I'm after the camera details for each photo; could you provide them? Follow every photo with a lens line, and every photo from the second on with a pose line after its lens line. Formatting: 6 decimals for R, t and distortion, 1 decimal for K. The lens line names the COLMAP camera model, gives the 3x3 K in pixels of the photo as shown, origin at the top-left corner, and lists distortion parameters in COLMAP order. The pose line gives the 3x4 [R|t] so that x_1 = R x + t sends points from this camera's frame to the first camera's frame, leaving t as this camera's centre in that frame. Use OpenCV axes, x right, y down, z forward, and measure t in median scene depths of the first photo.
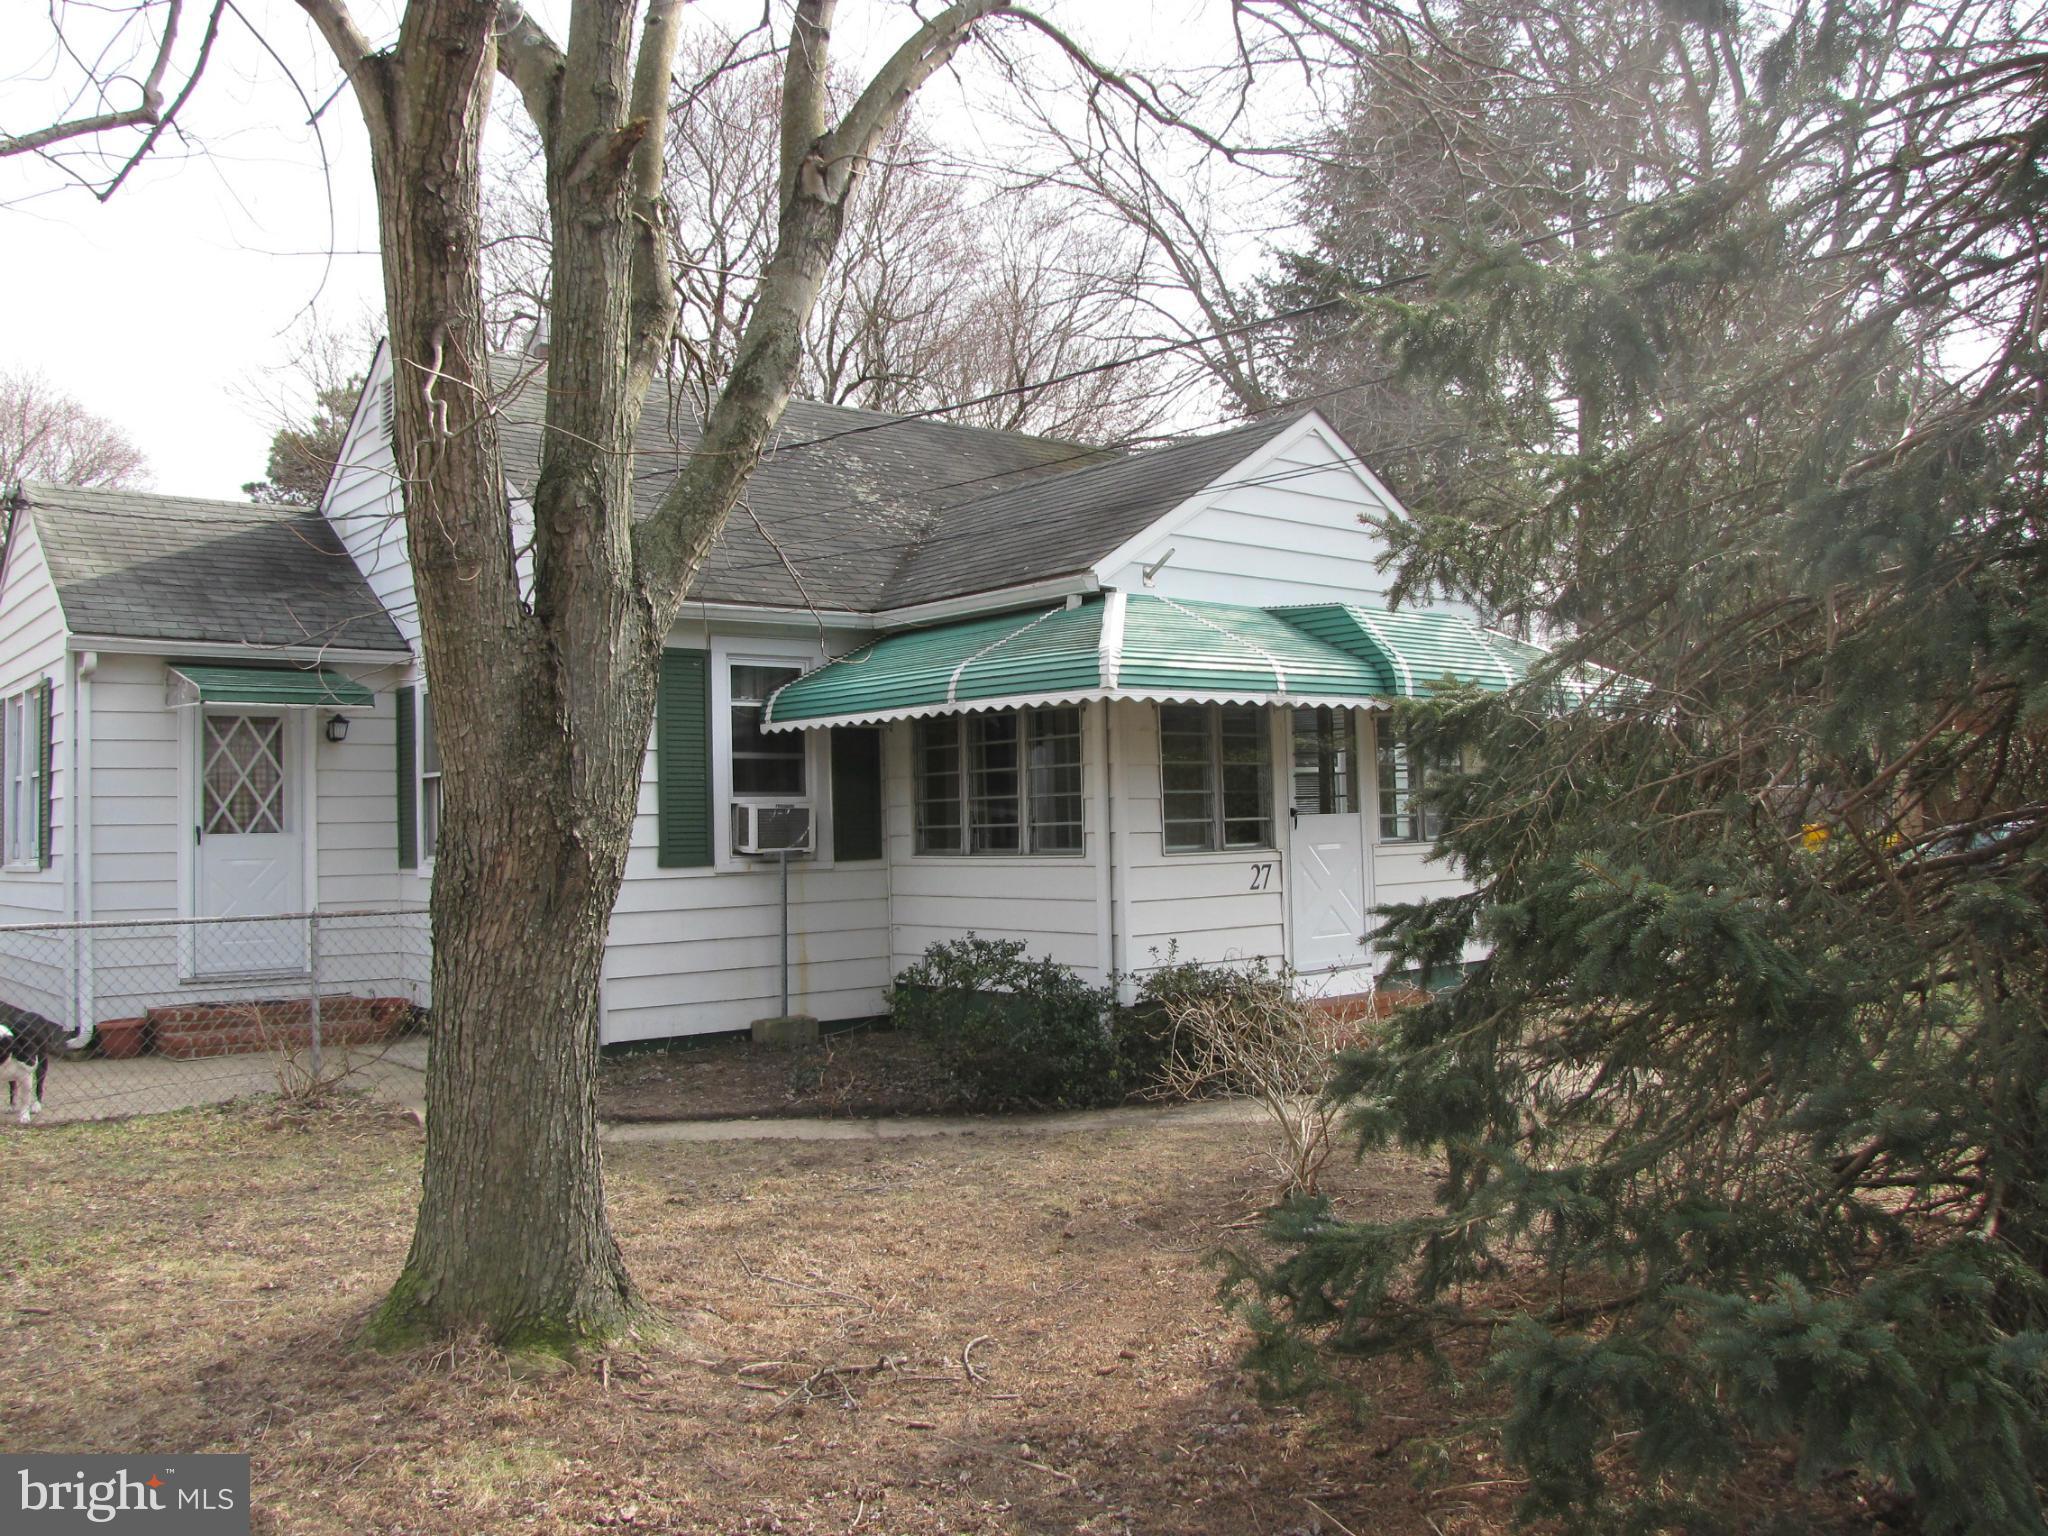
lens RADIAL K [[1727.7, 0, 1036.1], [0, 1727.7, 764.5], [0, 0, 1]] dist [-0.184301, 0.164623]
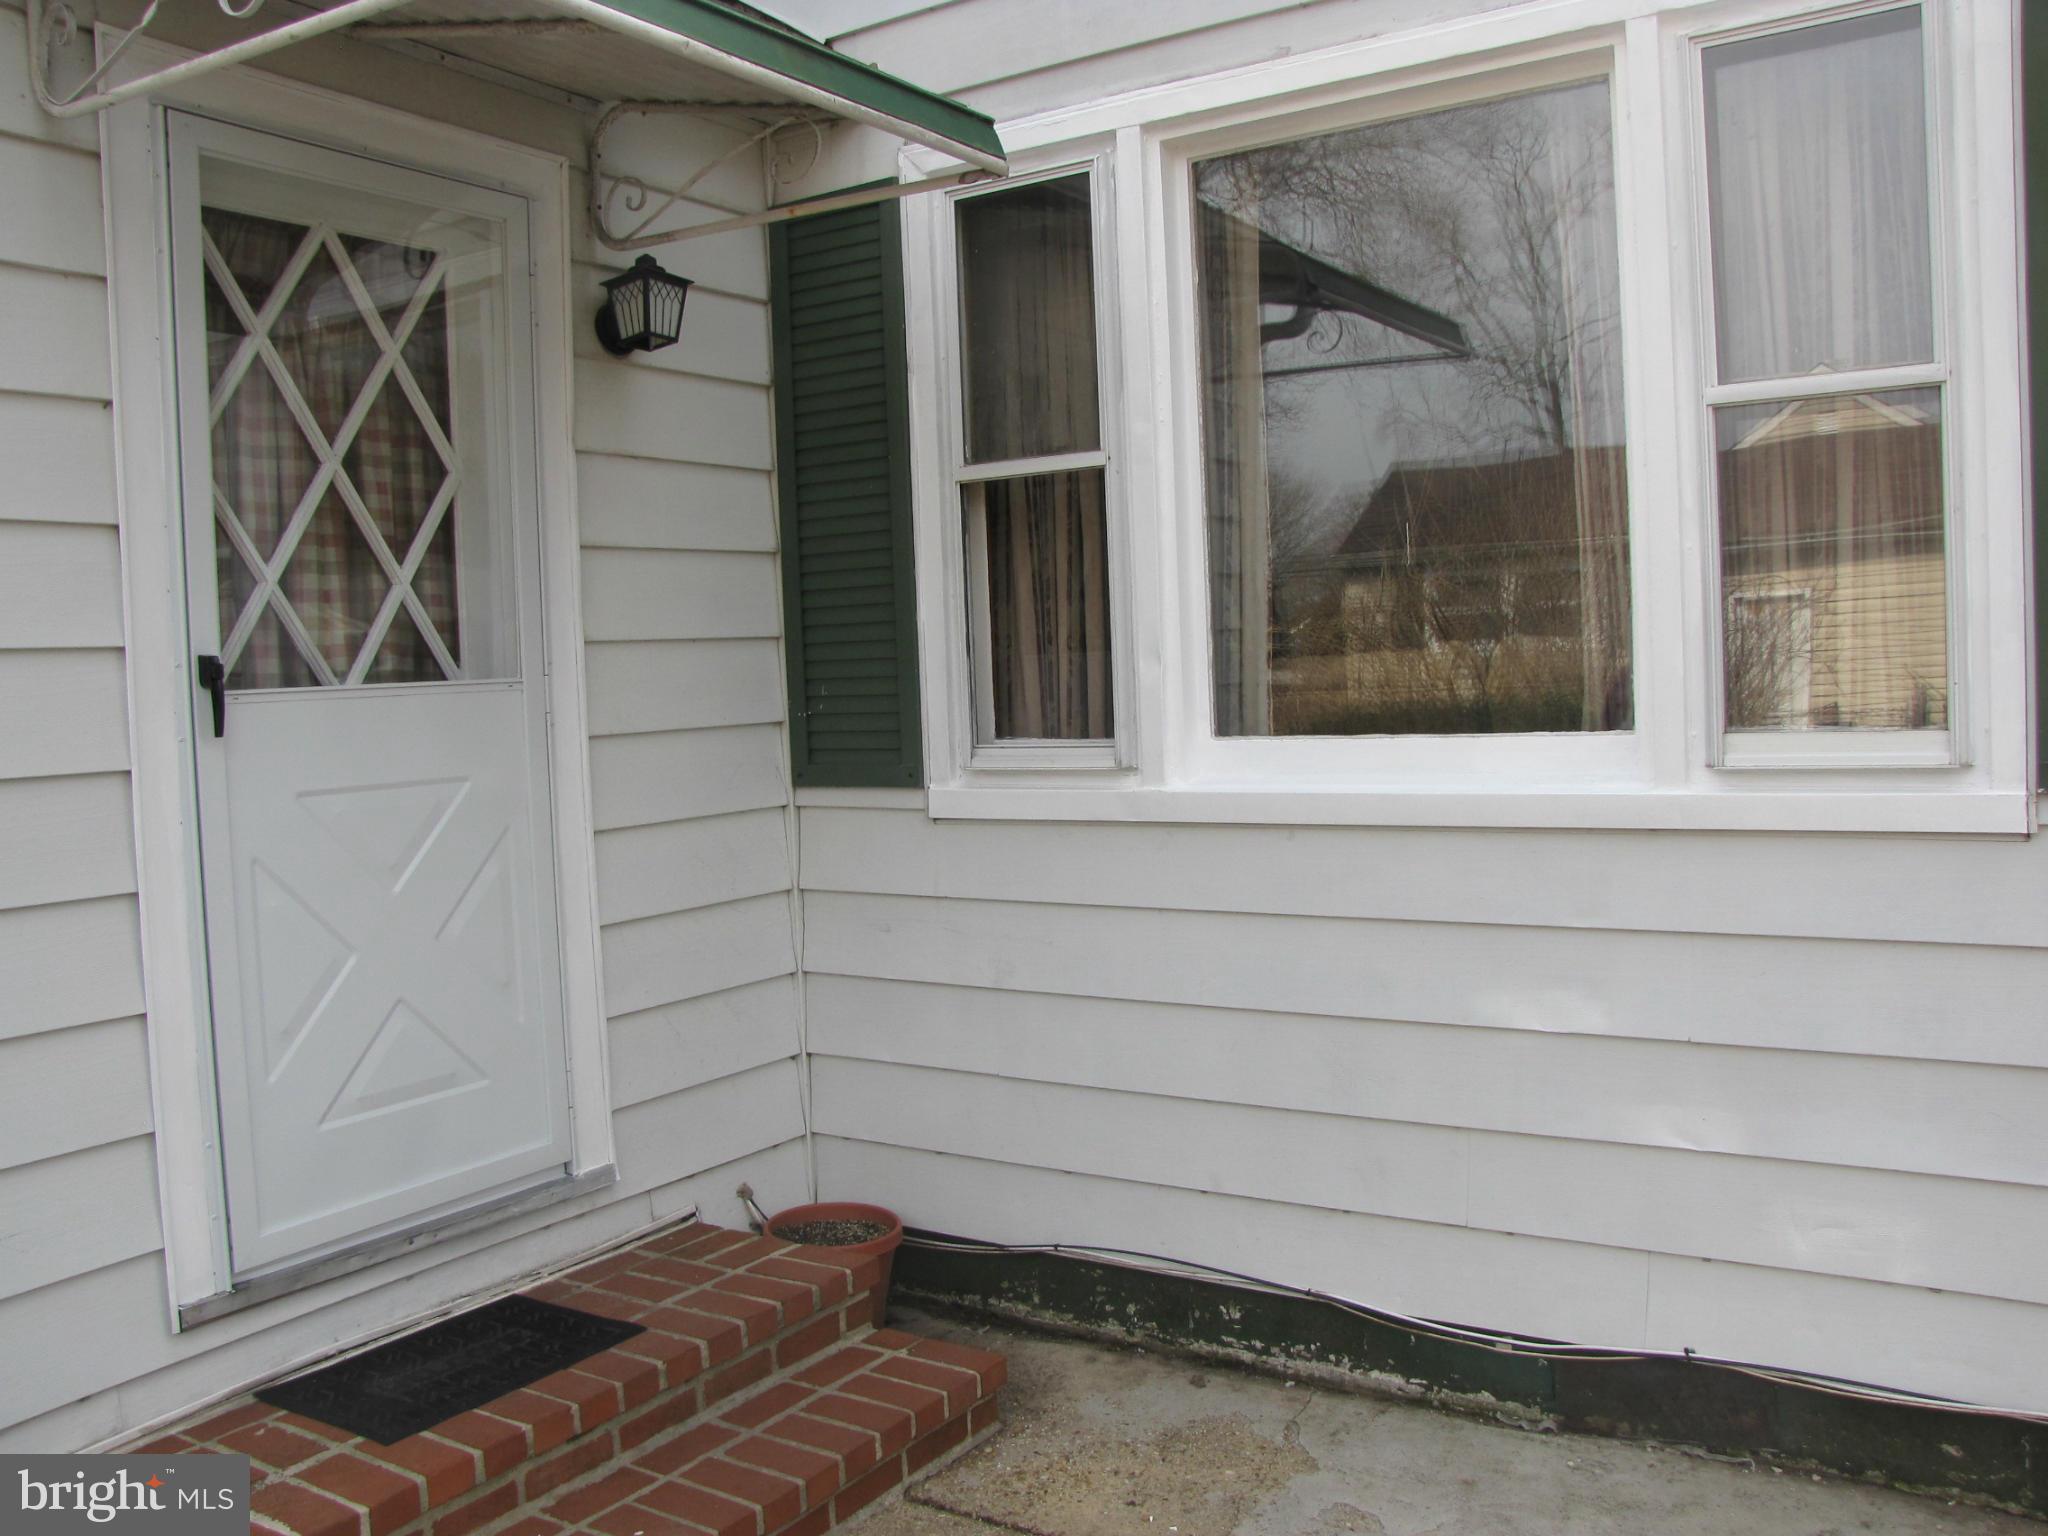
lens RADIAL K [[1727.7, 0, 1036.1], [0, 1727.7, 764.5], [0, 0, 1]] dist [-0.184301, 0.164623]
pose [[0.957146, -0.032481, 0.287779, -0.478681], [0.008198, 0.996331, 0.085187, 0.034595], [-0.289490, -0.079177, 0.953901, 0.772418]]
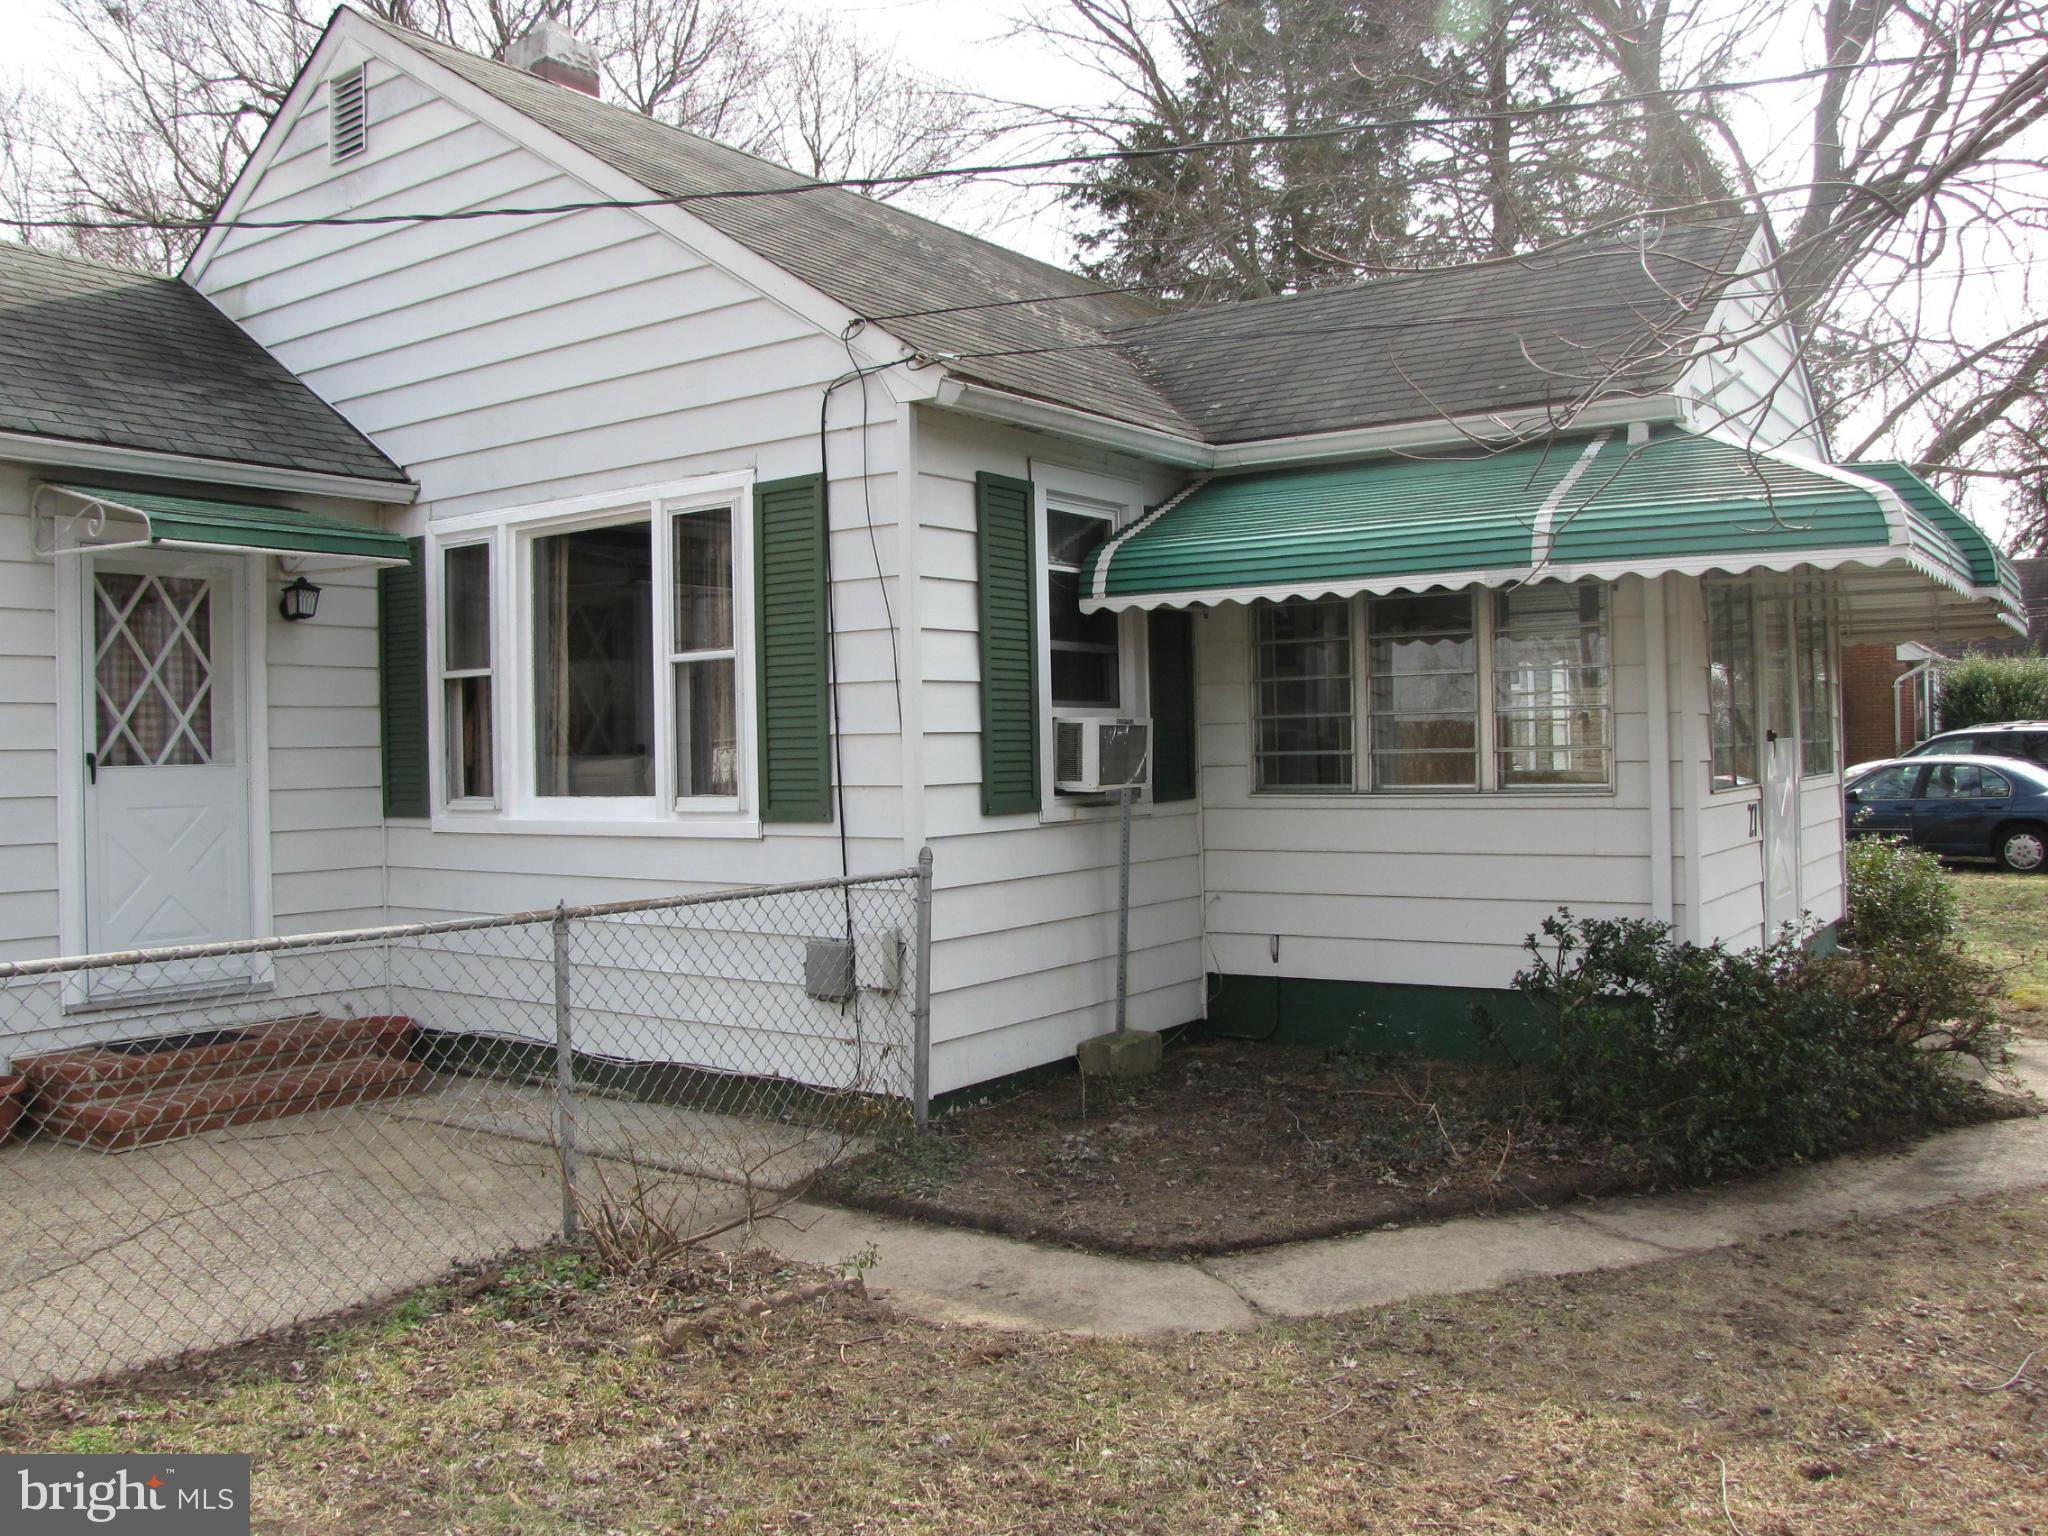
lens RADIAL K [[1727.7, 0, 1036.1], [0, 1727.7, 764.5], [0, 0, 1]] dist [-0.184301, 0.164623]
pose [[0.966923, 0.000946, 0.255067, -0.337448], [-0.011013, 0.999215, 0.038042, 0.015062], [-0.254831, -0.039593, 0.966175, 0.344654]]
